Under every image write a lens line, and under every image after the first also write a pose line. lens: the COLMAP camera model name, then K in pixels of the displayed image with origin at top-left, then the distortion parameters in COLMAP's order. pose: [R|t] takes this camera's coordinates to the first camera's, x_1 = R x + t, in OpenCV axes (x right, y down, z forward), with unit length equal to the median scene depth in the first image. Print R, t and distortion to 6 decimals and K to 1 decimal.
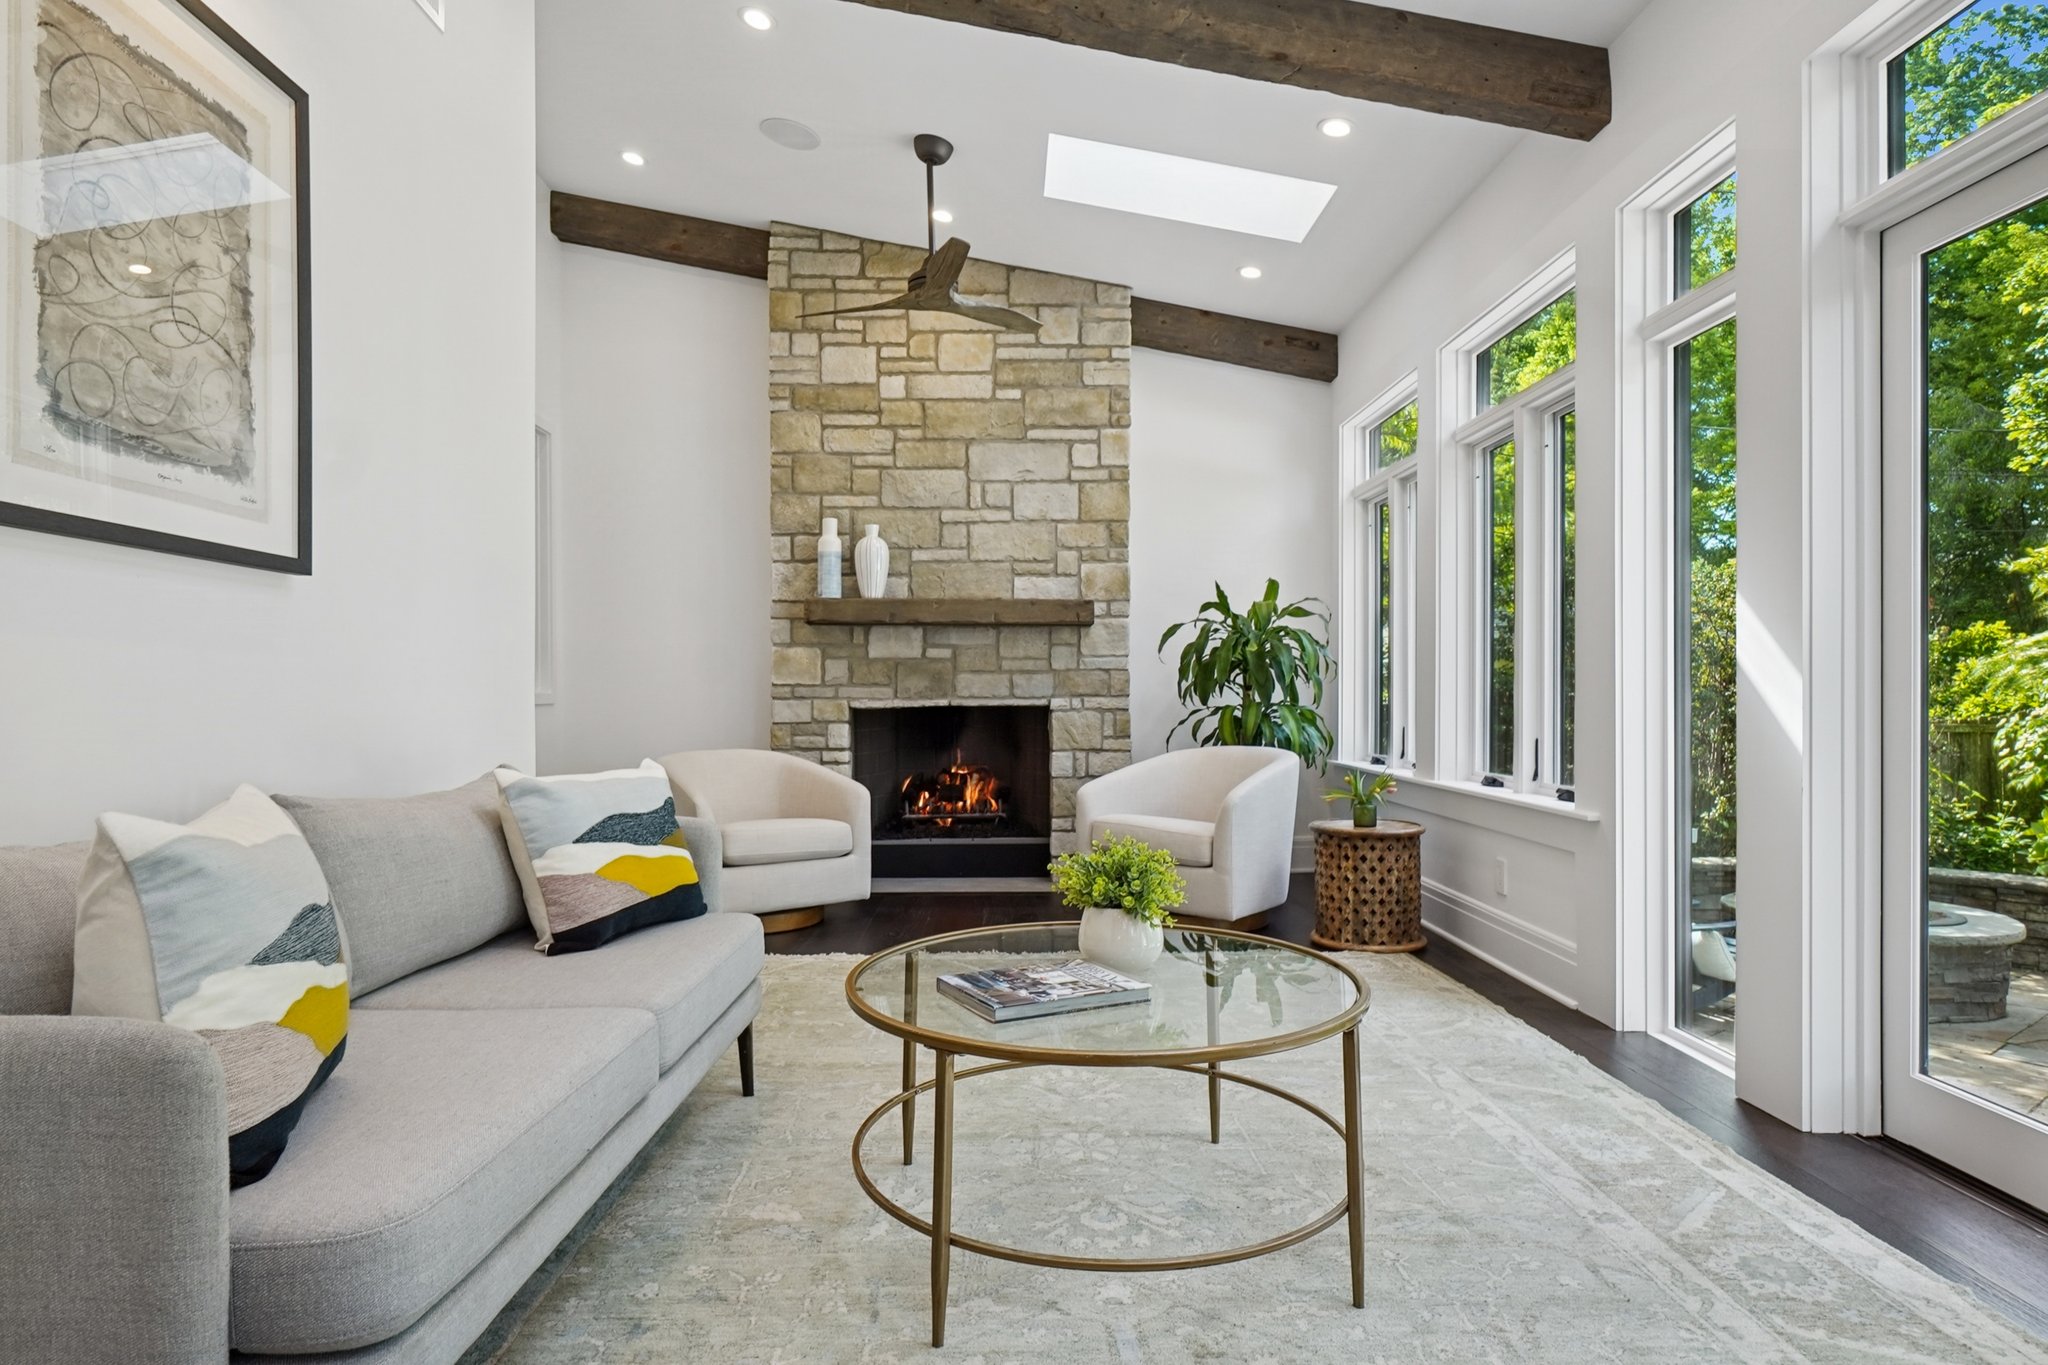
lens RADIAL K [[1103.2, 0, 989.7], [0, 1103.2, 709.8], [0, 0, 1]] dist [-0.005030, -0.002774]
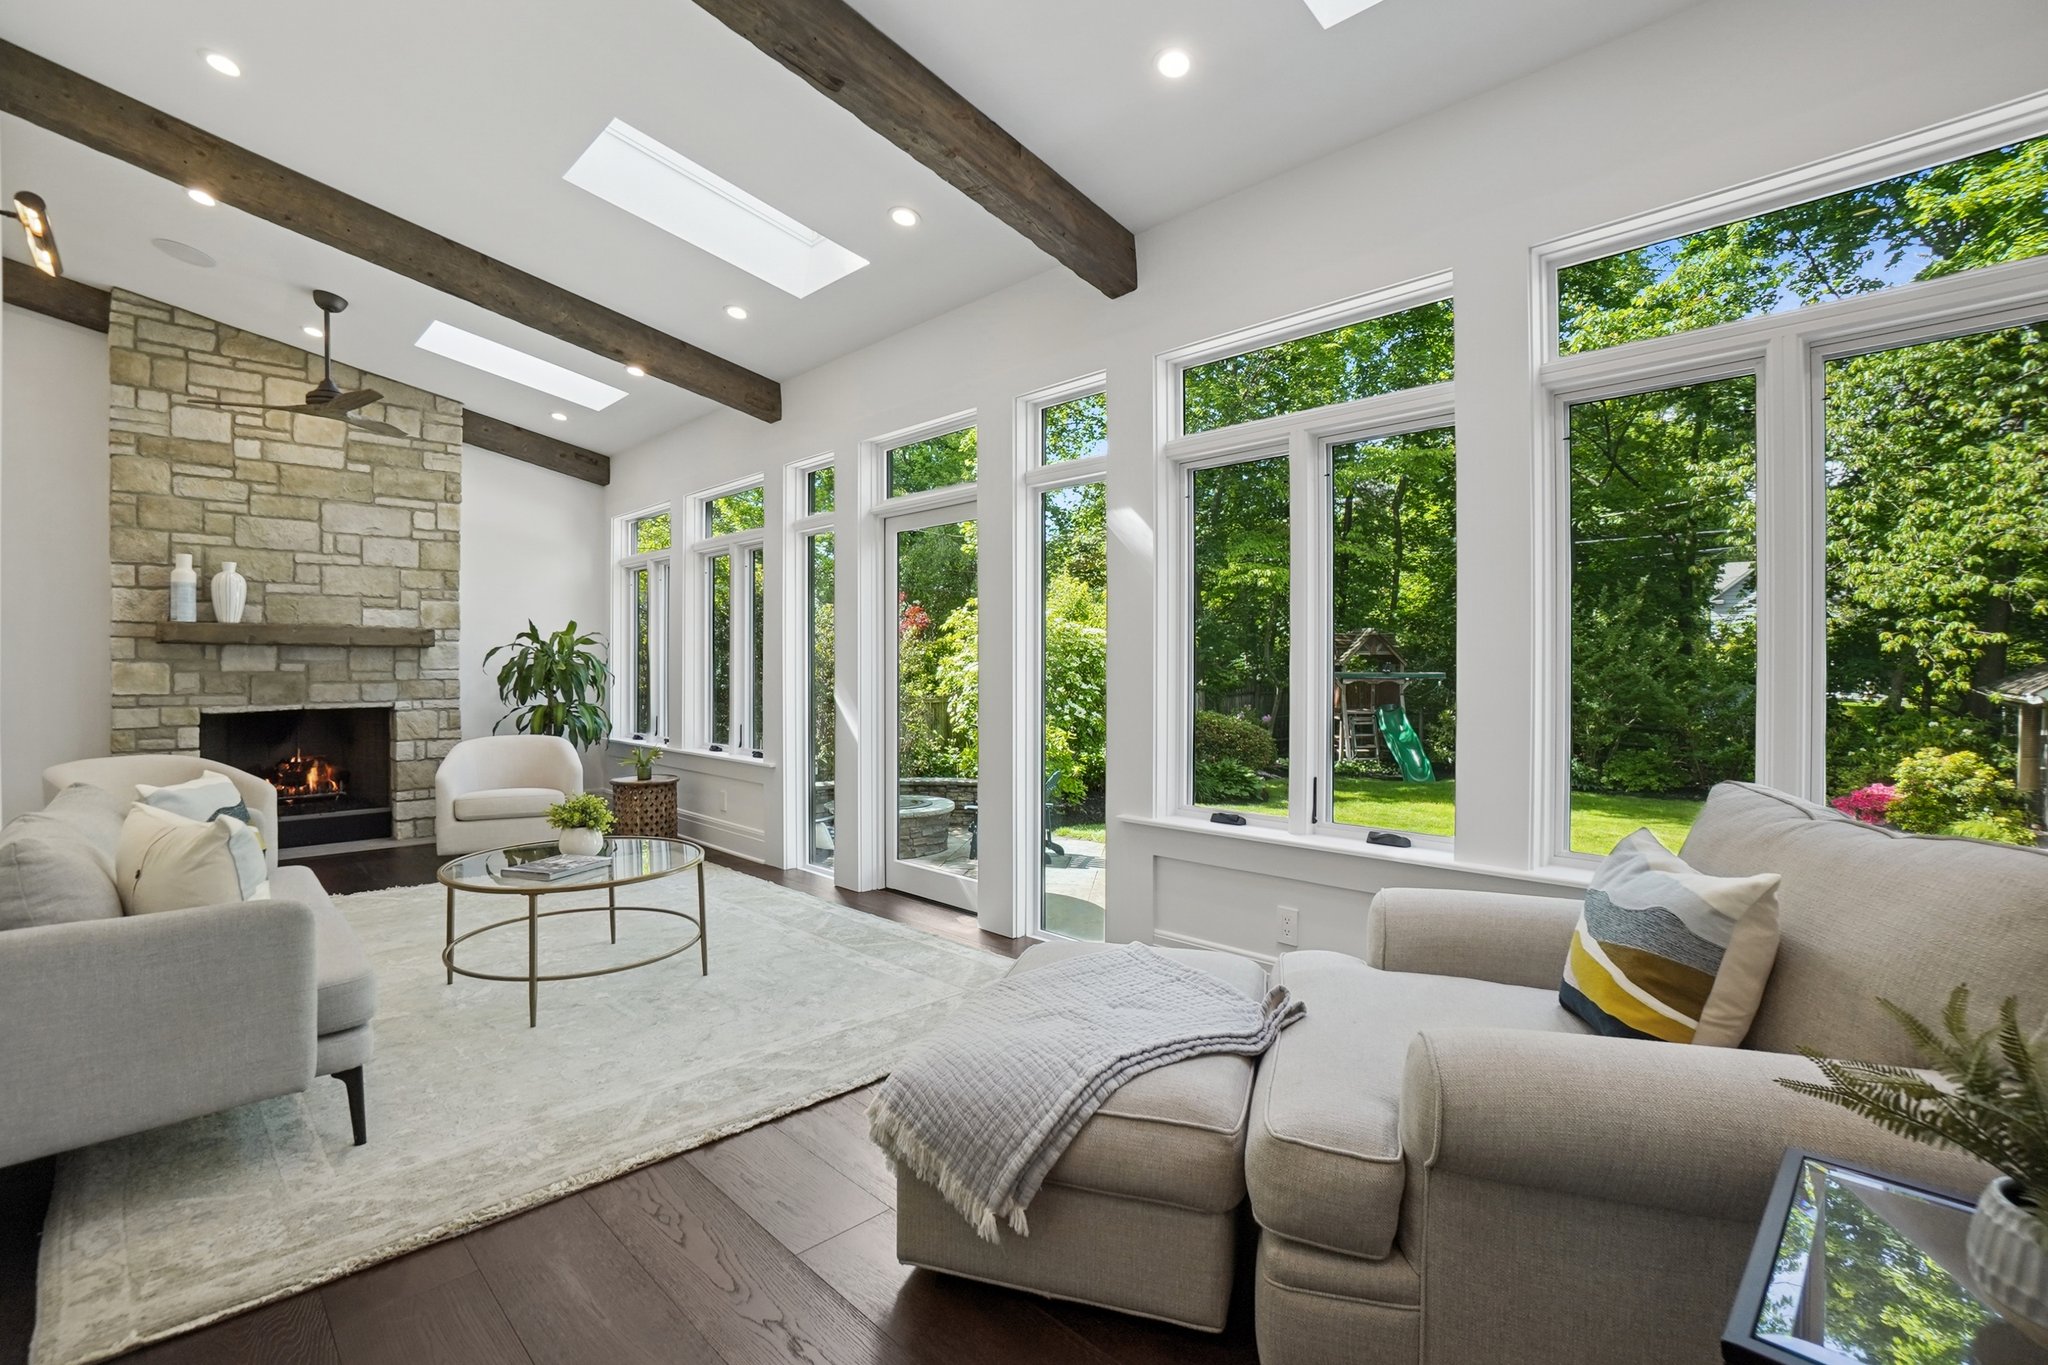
lens RADIAL K [[921.4, 0, 1018.0], [0, 921.4, 677.5], [0, 0, 1]] dist [-0.003596, 0.000880]
pose [[0.697973, -0.000295, 0.716124, -0.222726], [0.000228, 1.000000, 0.000190, -0.040858], [-0.716124, 0.000031, 0.697973, -0.319236]]
